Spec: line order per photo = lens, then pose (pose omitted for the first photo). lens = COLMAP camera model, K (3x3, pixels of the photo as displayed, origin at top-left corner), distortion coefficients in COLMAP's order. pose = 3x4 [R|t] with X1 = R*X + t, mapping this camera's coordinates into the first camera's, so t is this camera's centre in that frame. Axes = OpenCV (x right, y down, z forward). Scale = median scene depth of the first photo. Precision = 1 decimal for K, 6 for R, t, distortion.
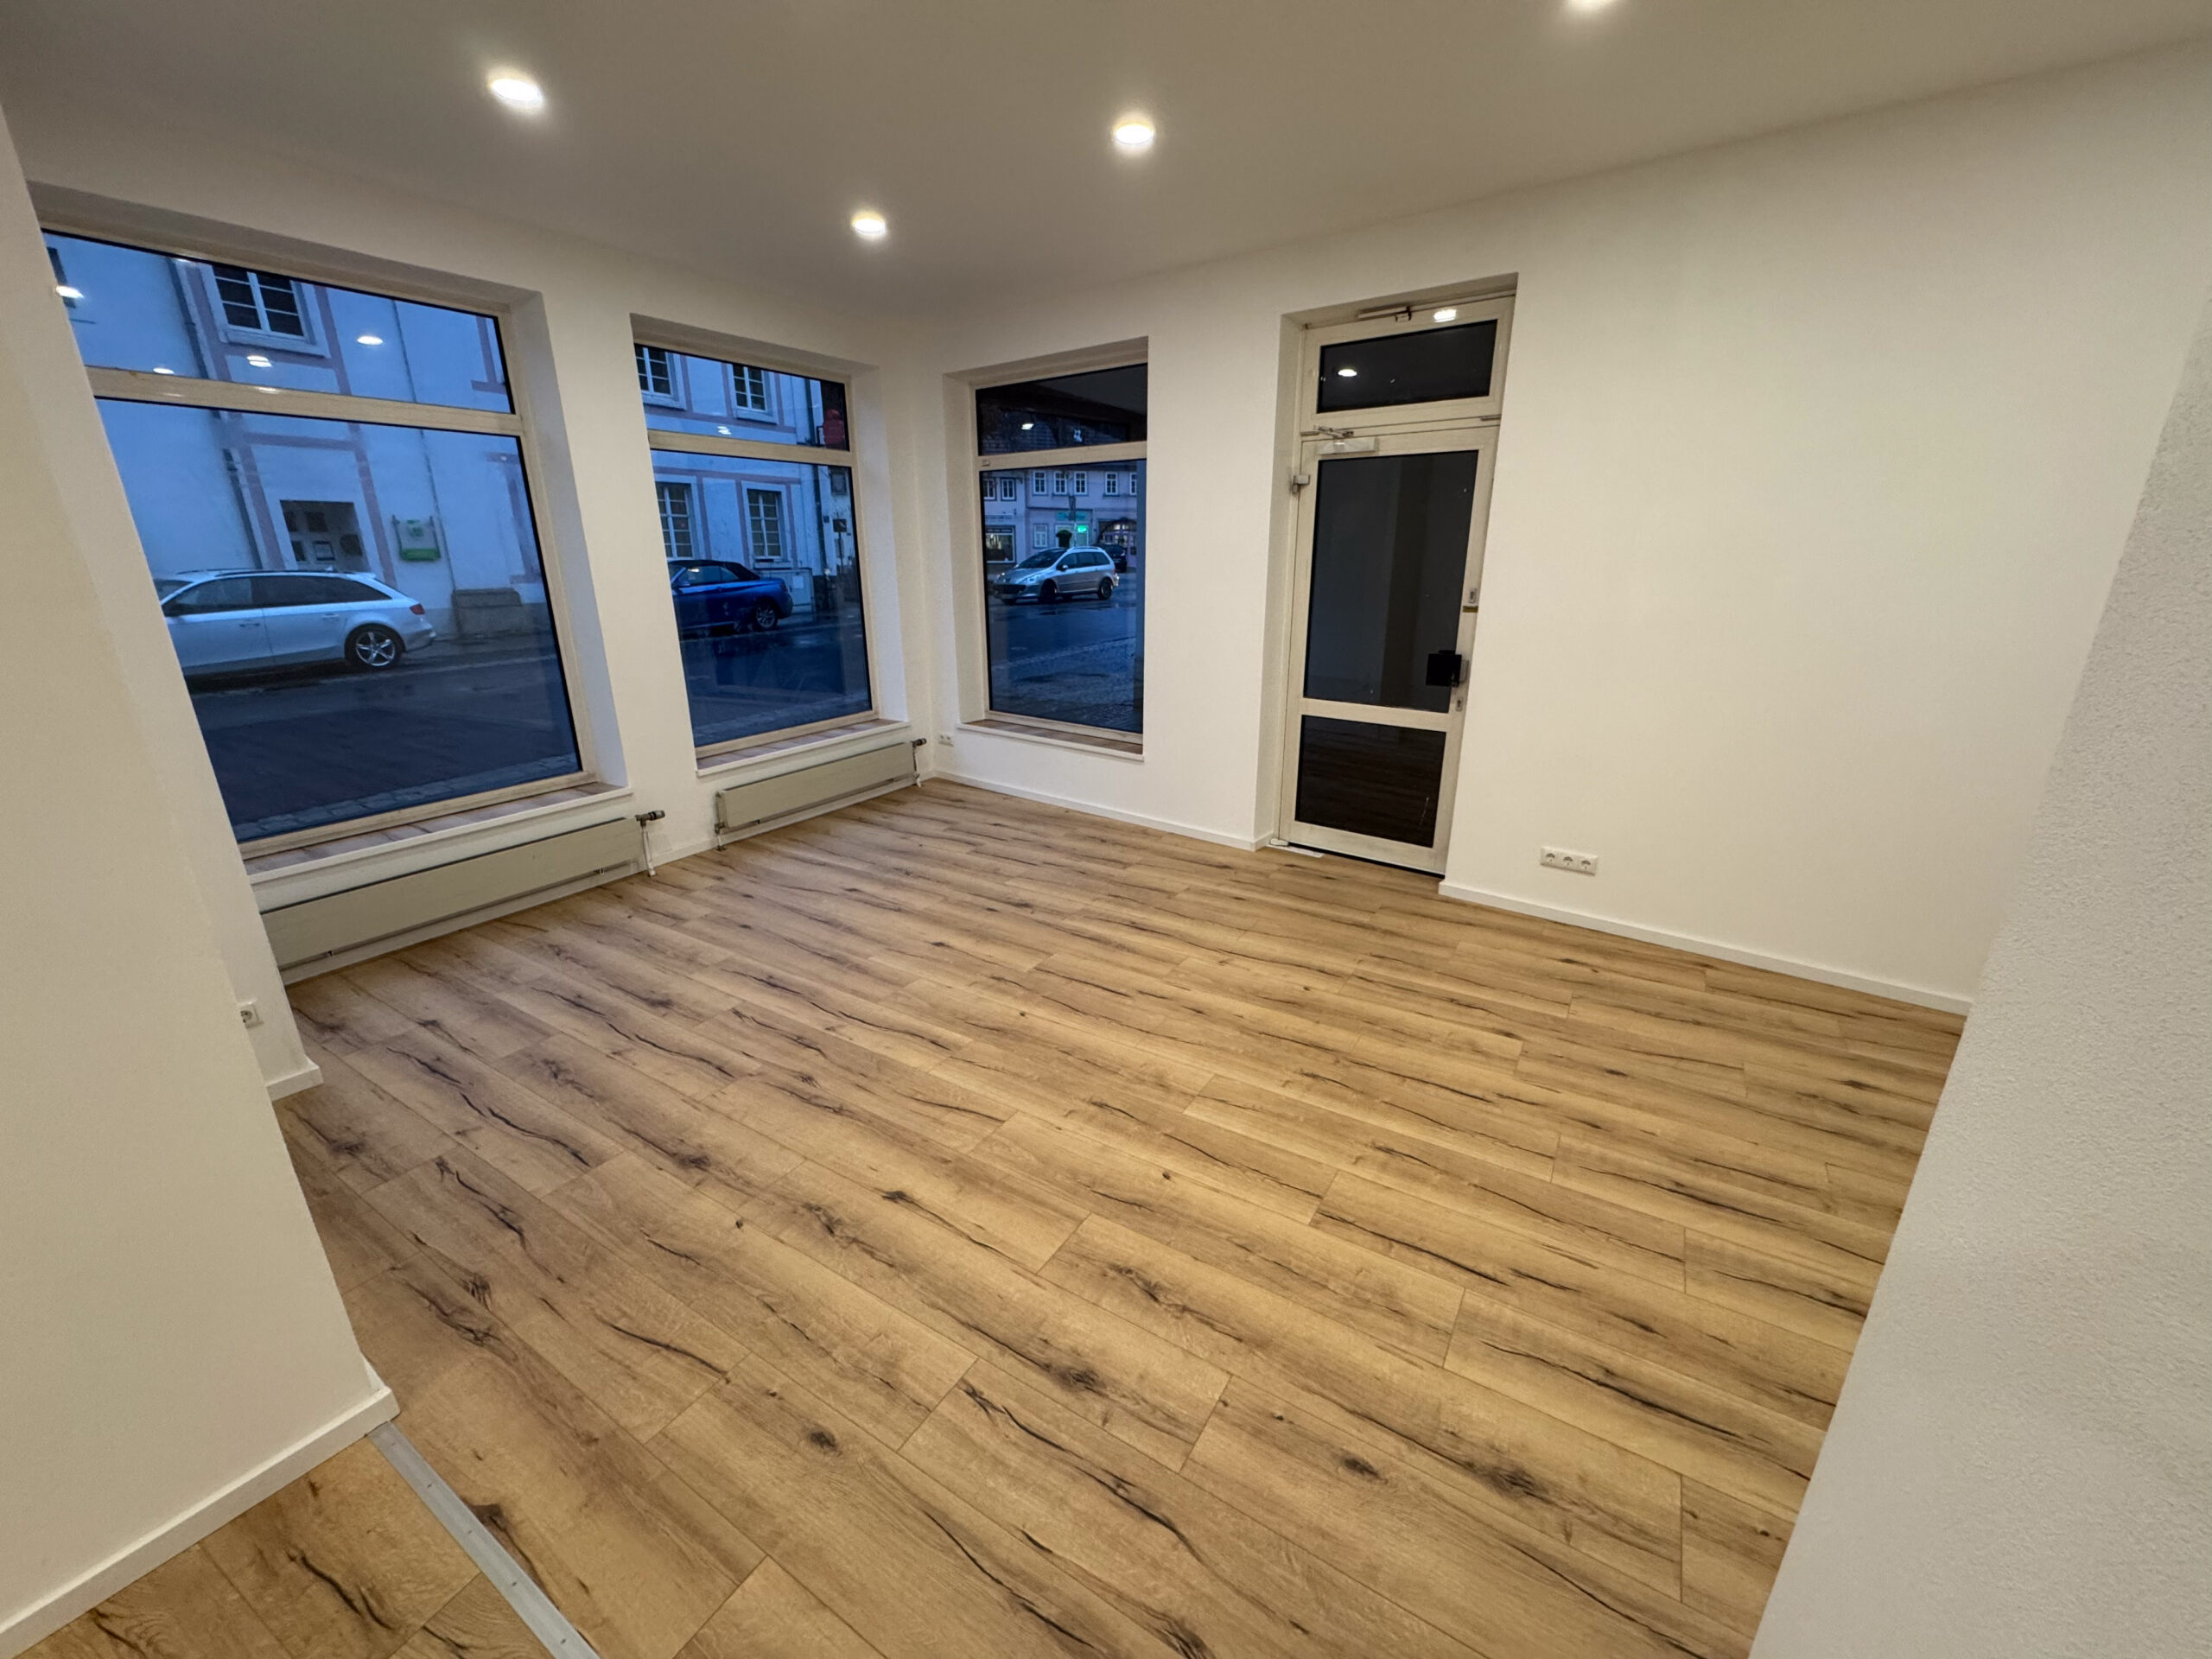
lens RADIAL K [[878.3, 0, 1106.0], [0, 878.3, 829.5], [0, 0, 1]] dist [-0.002306, 0.000056]
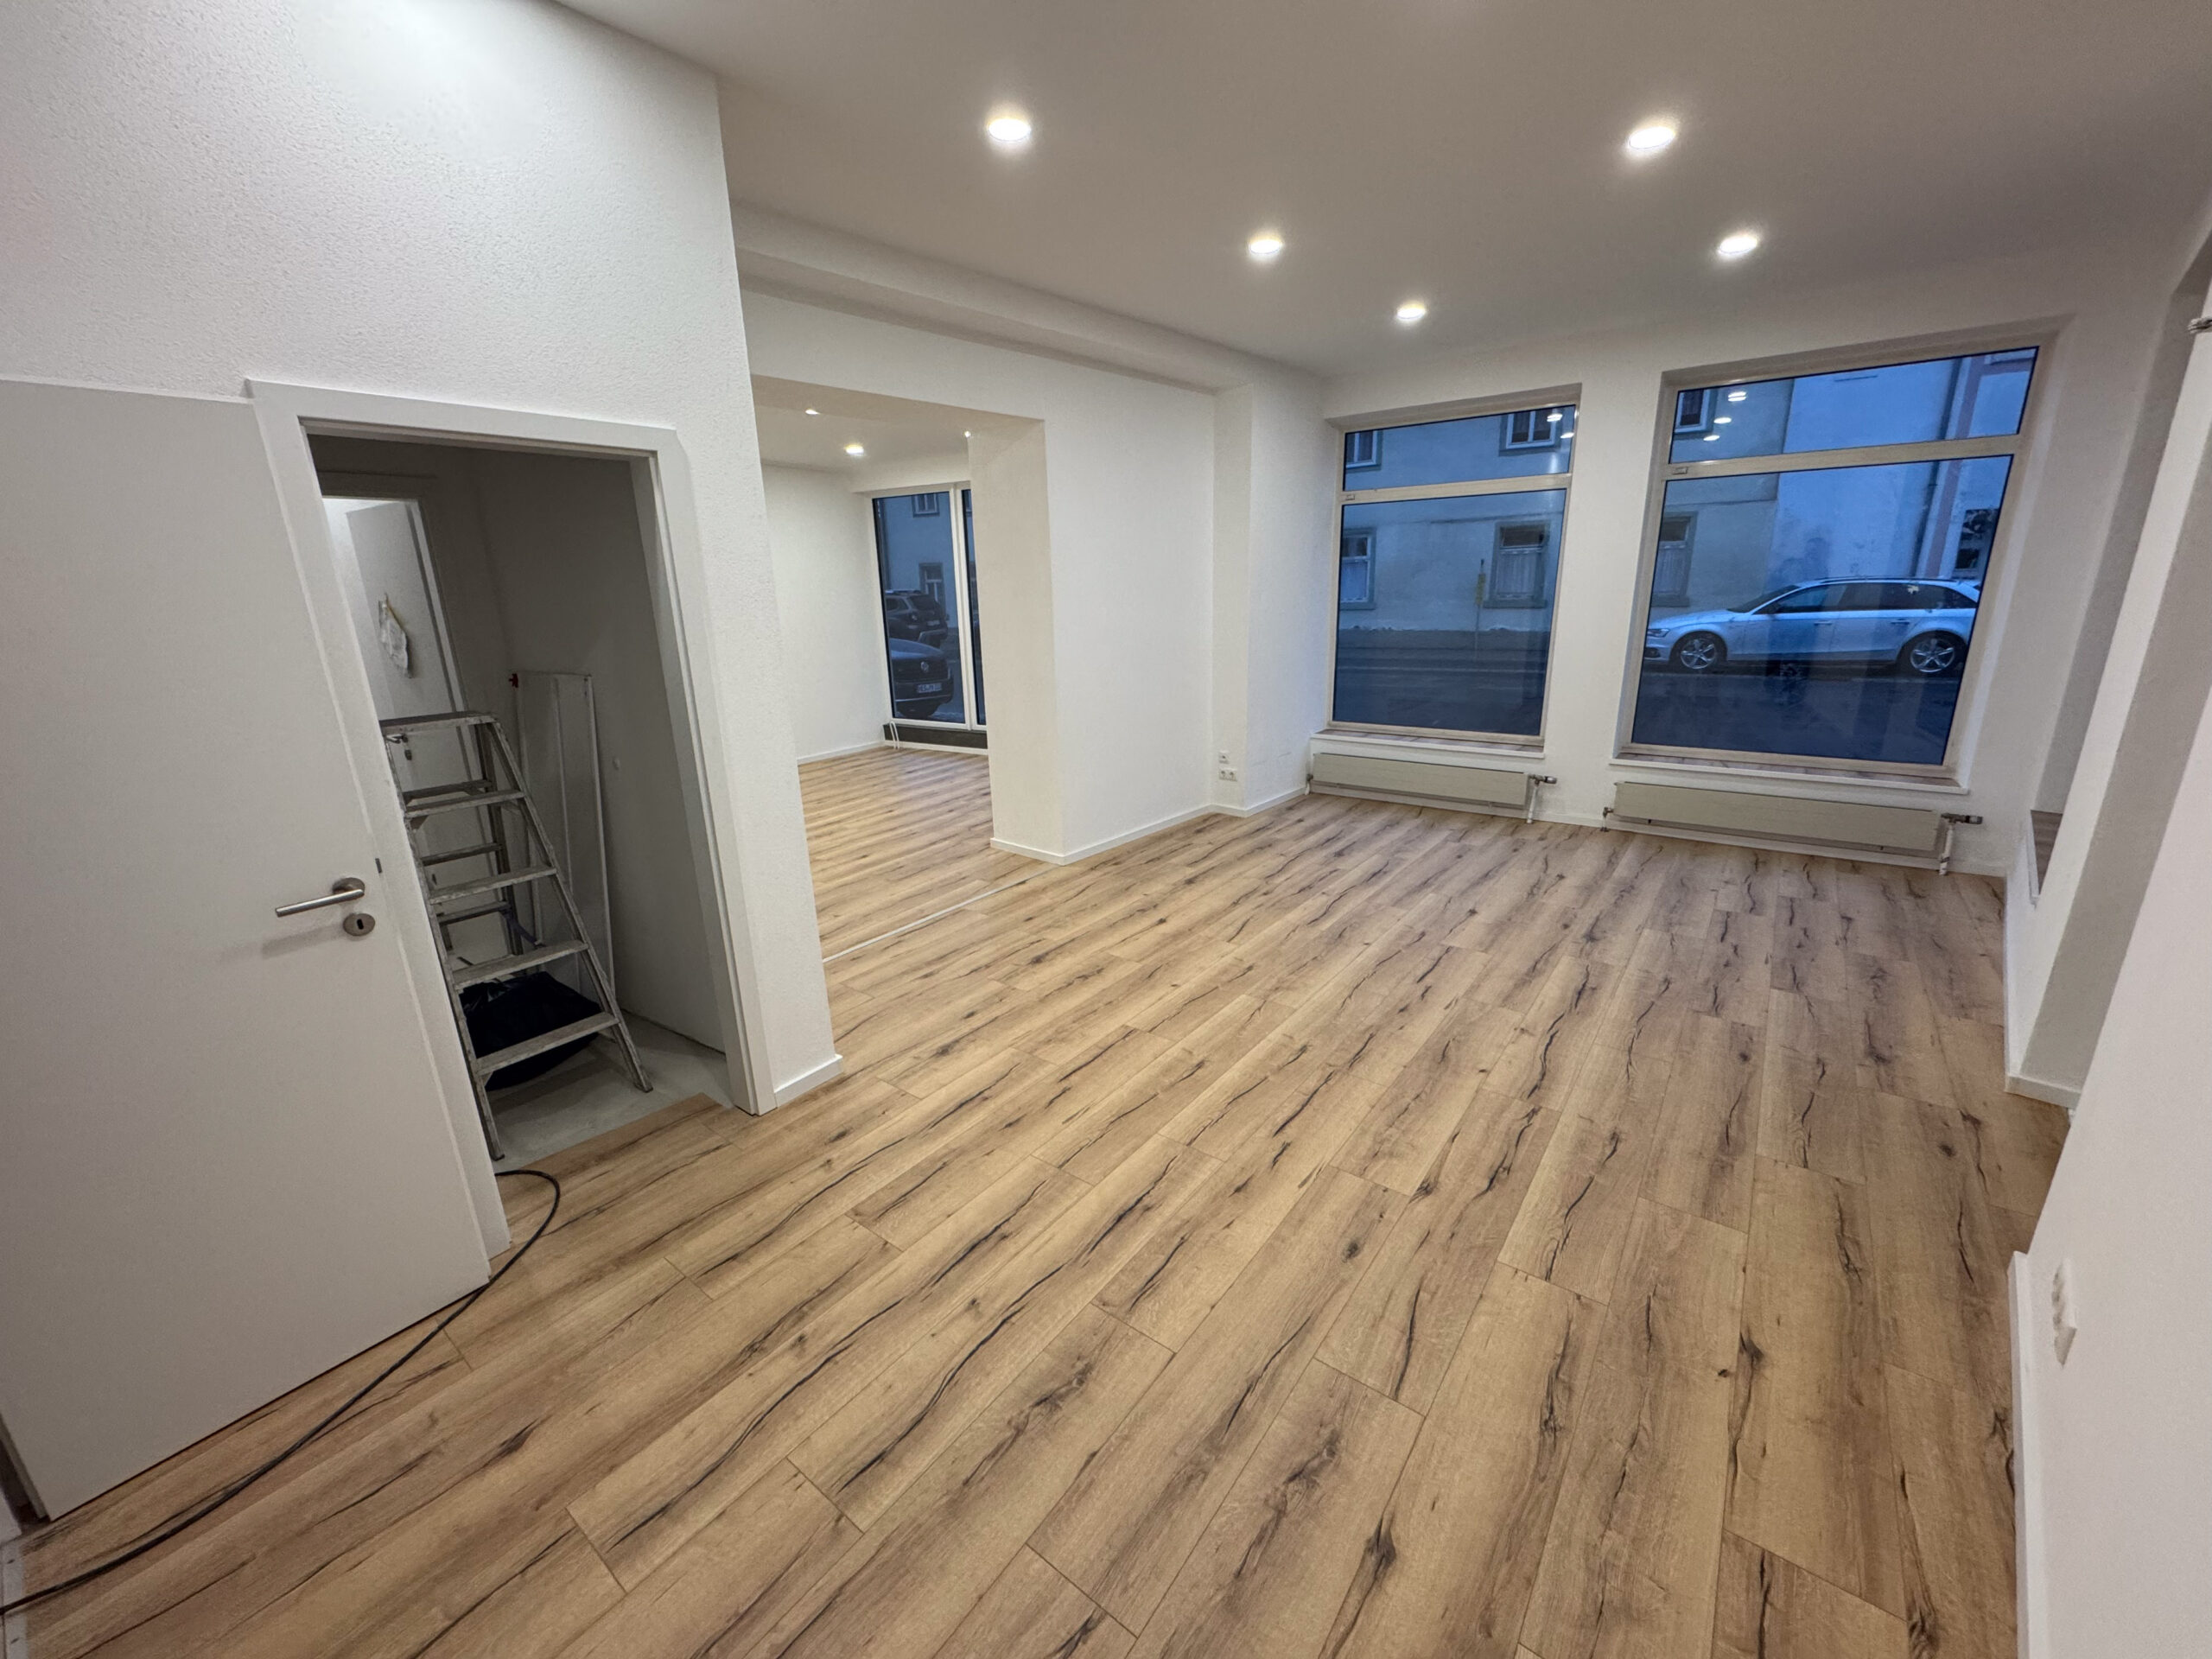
lens RADIAL K [[878.3, 0, 1106.0], [0, 878.3, 829.5], [0, 0, 1]] dist [-0.002306, 0.000056]
pose [[-0.095878, 0.277605, -0.955899, 0.915143], [-0.279637, 0.914137, 0.293524, -0.169753], [0.955306, 0.295448, -0.010017, 0.507458]]
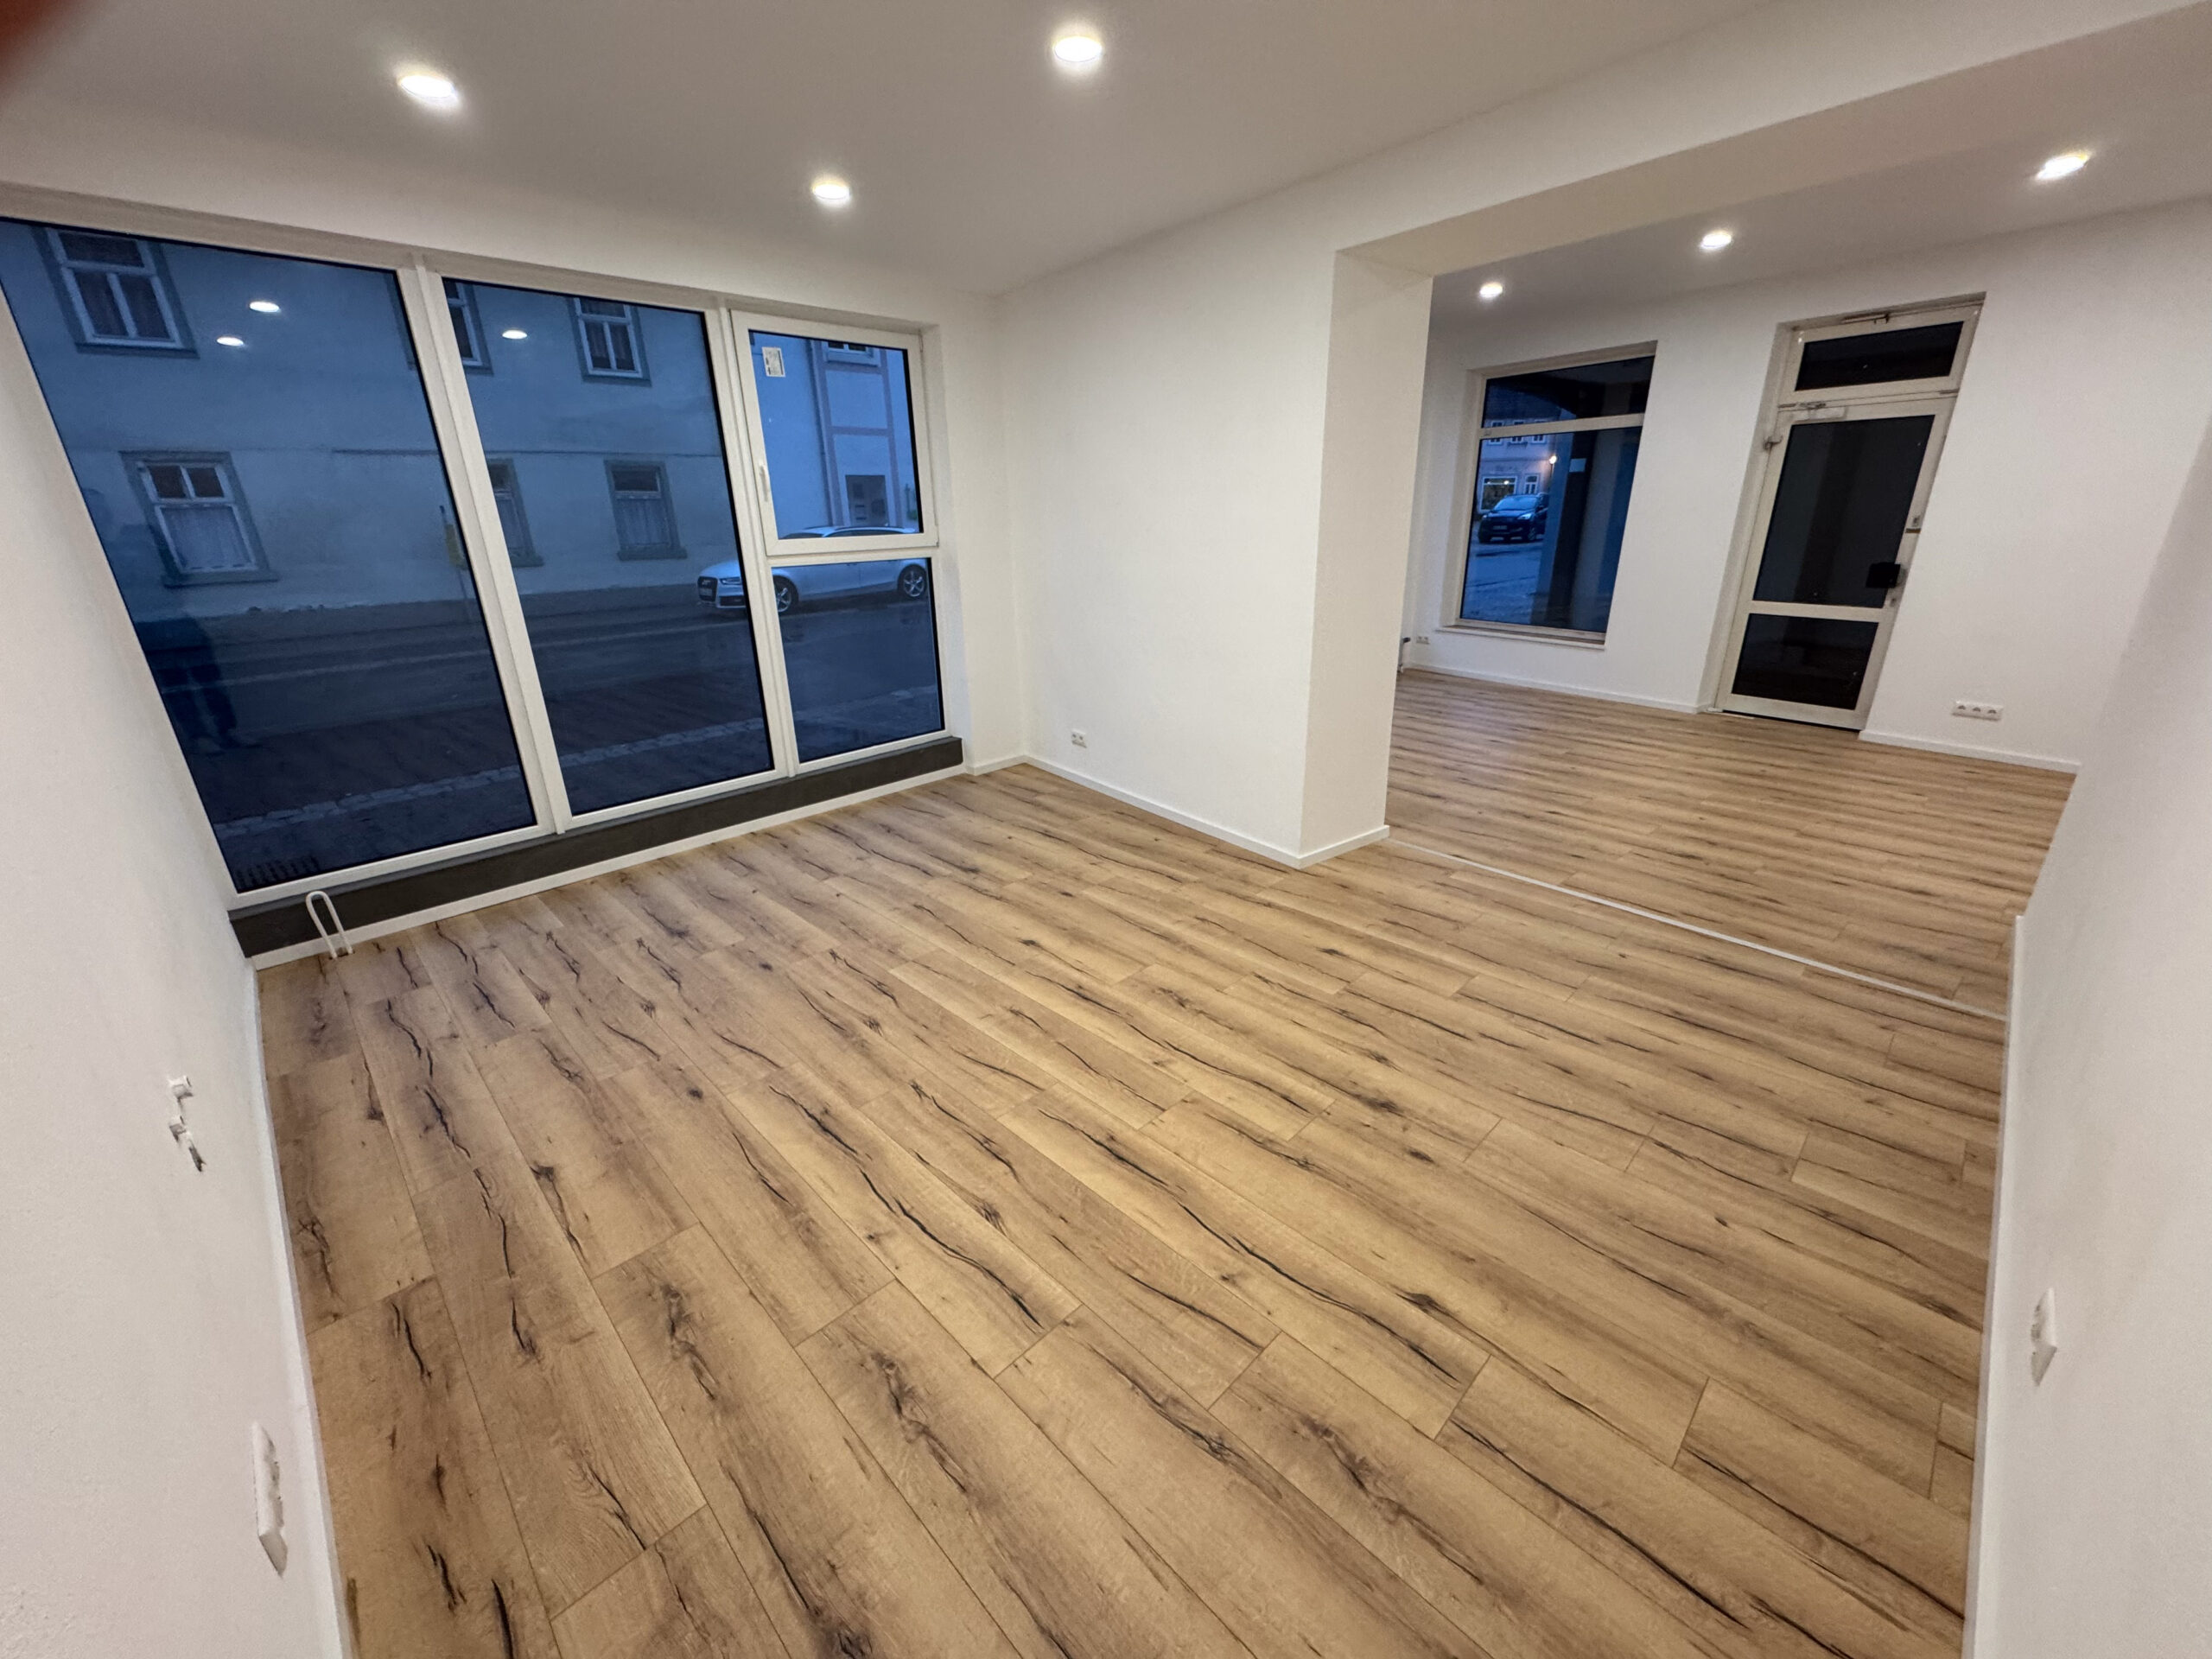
lens RADIAL K [[878.3, 0, 1106.0], [0, 878.3, 829.5], [0, 0, 1]] dist [-0.002306, 0.000056]
pose [[0.953800, 0.087836, -0.287315, -0.385180], [-0.075362, 0.995681, 0.054214, 0.255481], [0.290837, -0.030057, 0.956301, -0.756574]]
